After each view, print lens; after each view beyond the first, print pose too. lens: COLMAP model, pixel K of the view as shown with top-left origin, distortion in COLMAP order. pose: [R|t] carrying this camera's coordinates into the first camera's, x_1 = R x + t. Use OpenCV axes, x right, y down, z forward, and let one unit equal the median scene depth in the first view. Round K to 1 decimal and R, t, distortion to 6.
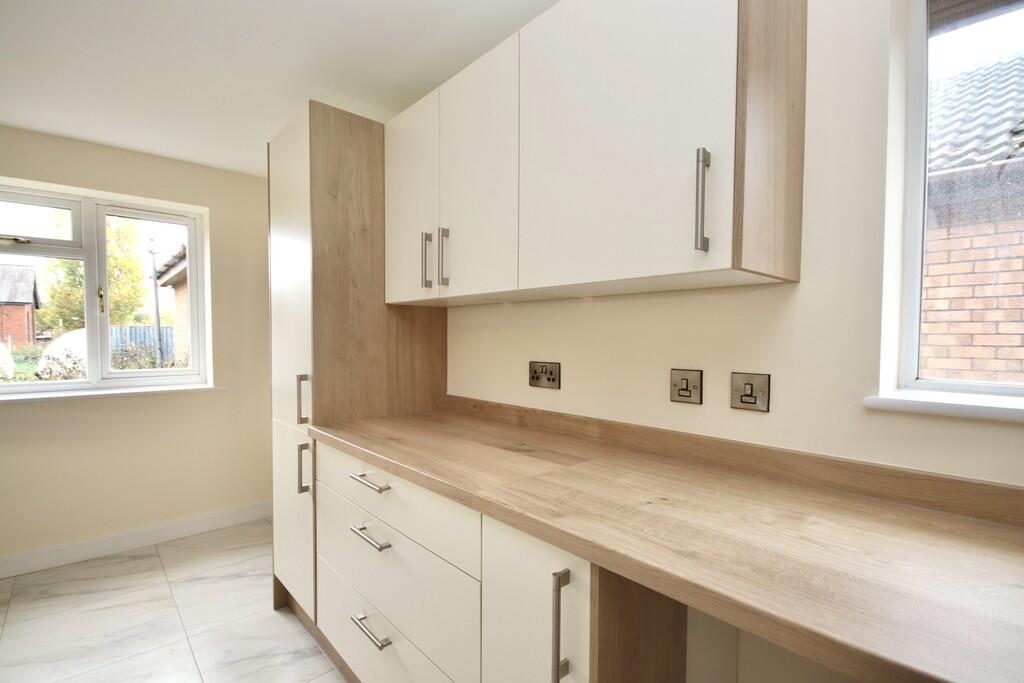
lens RADIAL K [[477.4, 0, 512.0], [0, 477.4, 341.5], [0, 0, 1]] dist [-0.000595, -0.000316]
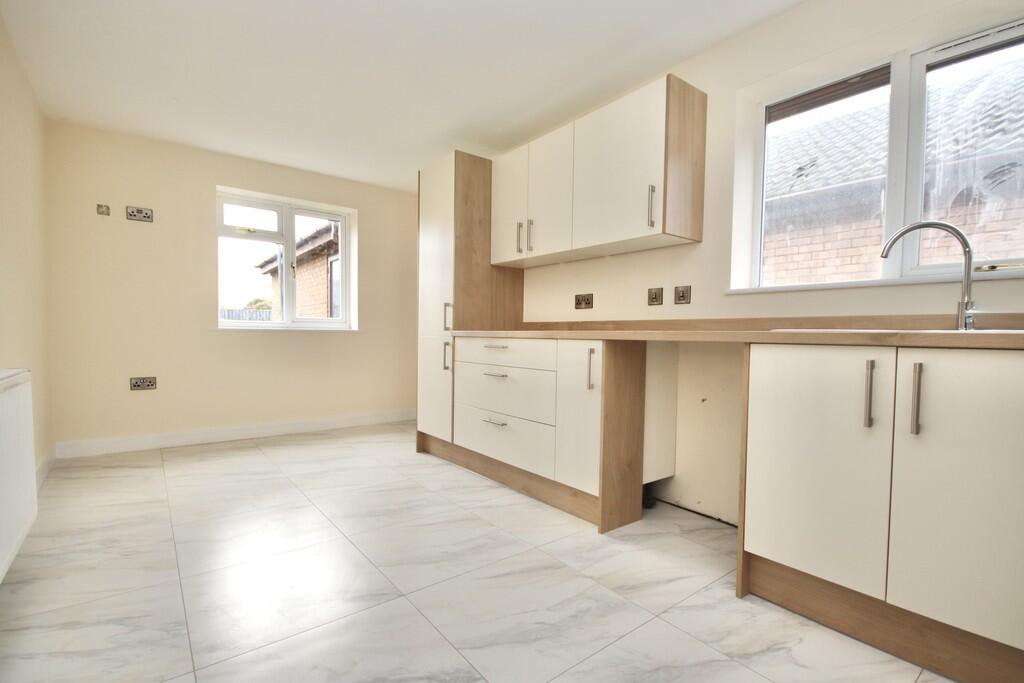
lens RADIAL K [[477.4, 0, 512.0], [0, 477.4, 341.5], [0, 0, 1]] dist [-0.000595, -0.000316]
pose [[0.997307, 0.010655, -0.072561, -0.067430], [-0.010315, 0.999934, 0.005063, 0.209164], [0.072610, -0.004301, 0.997351, -0.791168]]
